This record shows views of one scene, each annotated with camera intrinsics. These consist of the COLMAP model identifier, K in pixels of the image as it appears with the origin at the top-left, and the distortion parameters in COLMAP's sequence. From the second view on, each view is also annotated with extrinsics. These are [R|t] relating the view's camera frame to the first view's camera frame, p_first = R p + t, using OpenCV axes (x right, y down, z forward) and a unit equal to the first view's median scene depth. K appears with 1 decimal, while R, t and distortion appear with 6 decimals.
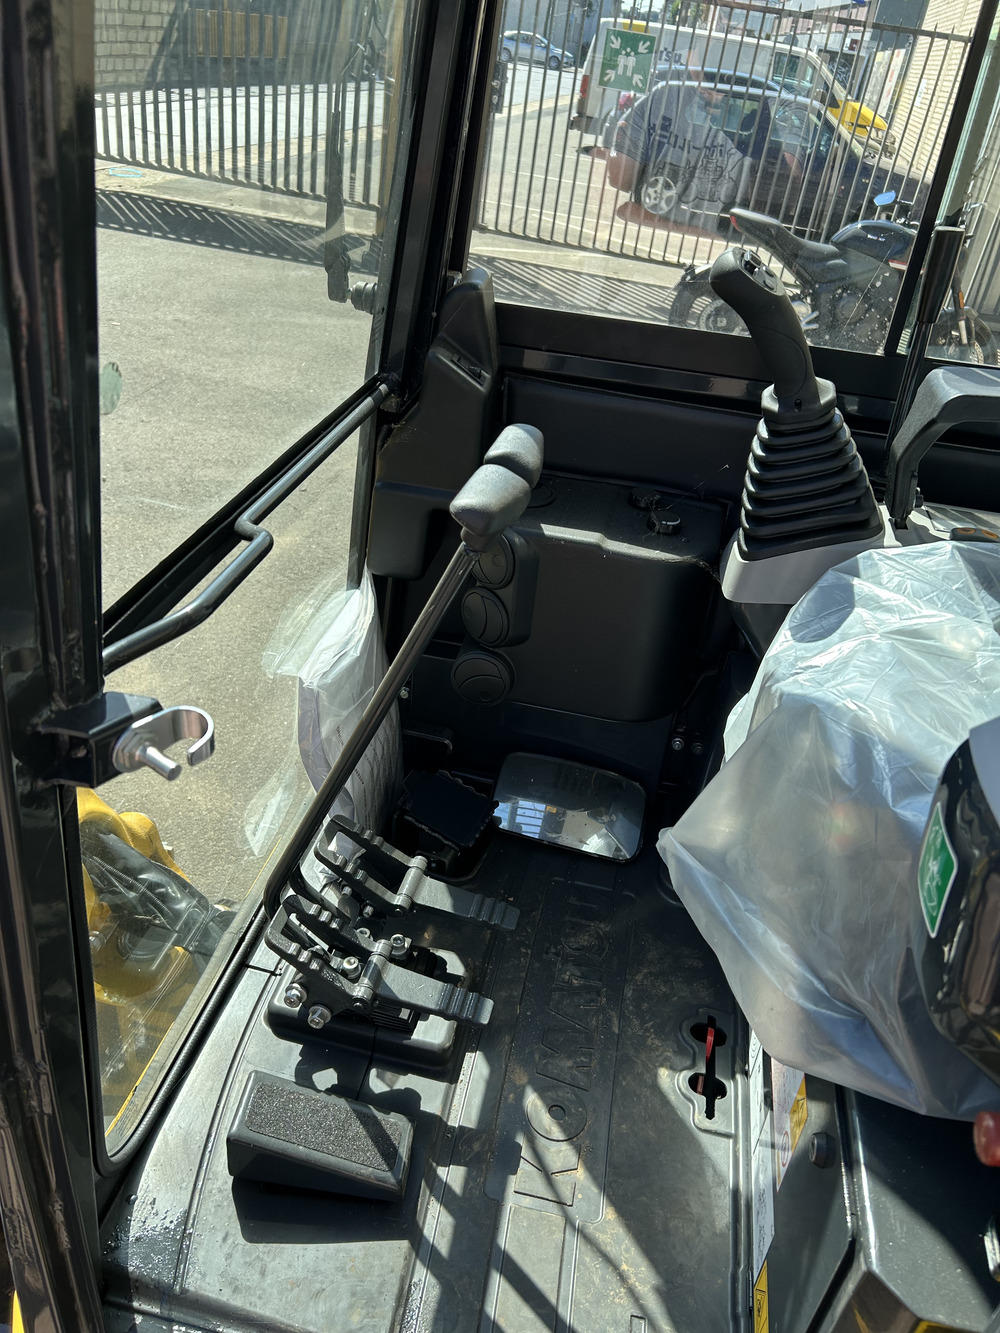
lens RADIAL K [[1009.2, 0, 500.0], [0, 1009.2, 666.5], [0, 0, 1]] dist [0.055428, -0.058193]
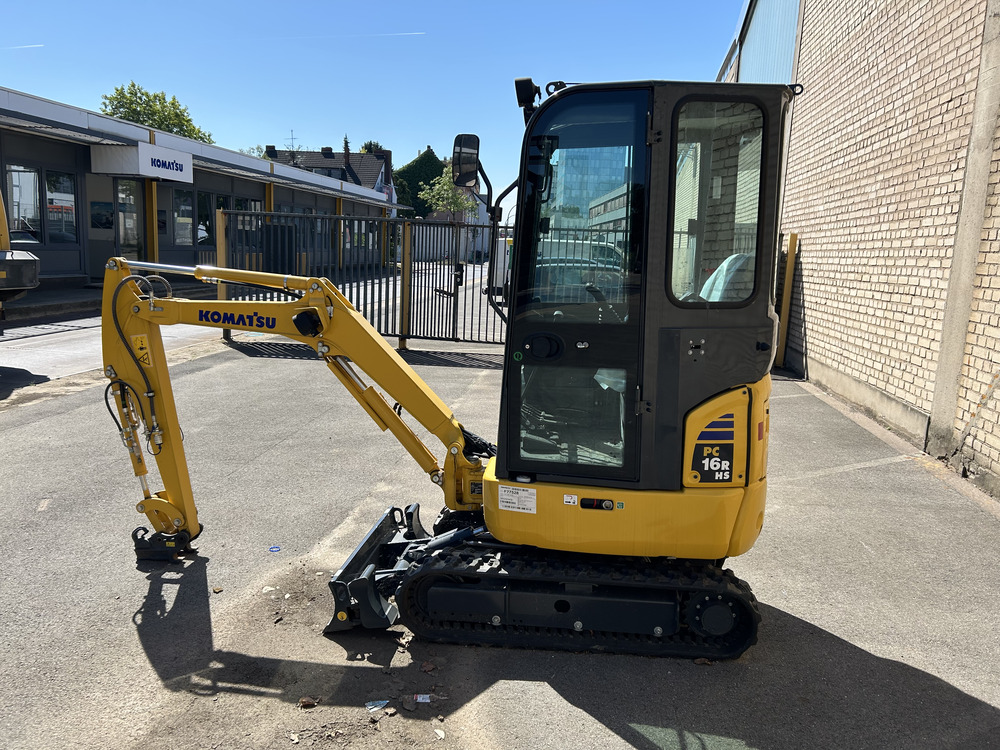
lens RADIAL K [[744.3, 0, 490.9], [0, 744.3, 374.8], [0, 0, 1]] dist [0.040734, -0.050107]
pose [[0.991991, -0.099931, 0.077253, -0.616239], [0.121632, 0.920667, -0.370916, 1.379441], [-0.034058, 0.377341, 0.925448, -2.364104]]
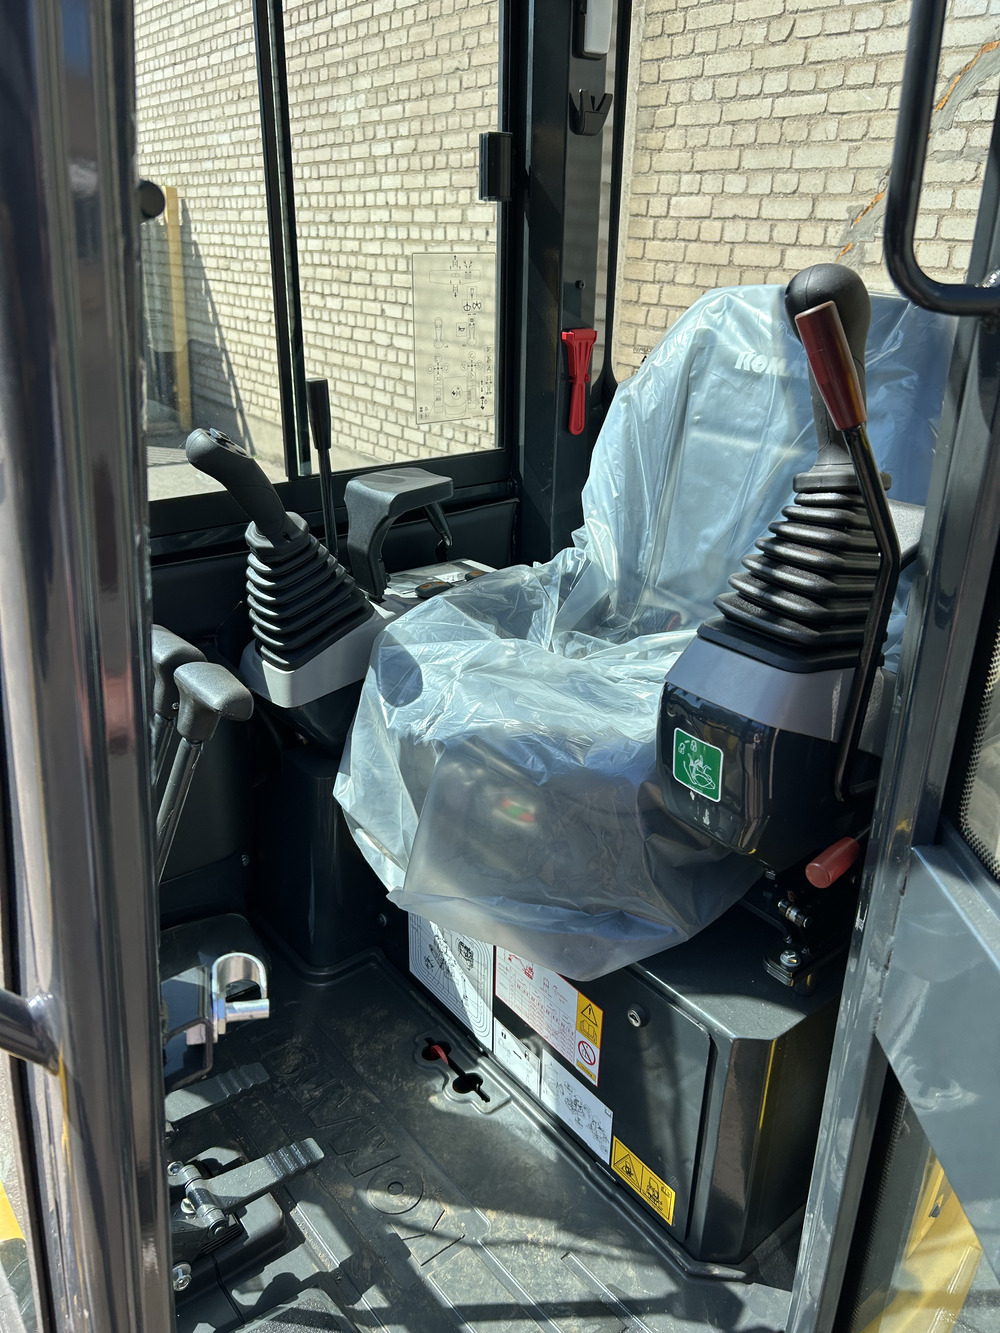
lens RADIAL K [[1020.0, 0, 502.6], [0, 1020.0, 656.2], [0, 0, 1]] dist [0.009433, 0.001448]
pose [[0.645802, -0.367605, 0.669184, -0.394695], [0.433804, 0.897913, 0.074607, -0.106613], [-0.628294, 0.242114, 0.739342, -0.020788]]
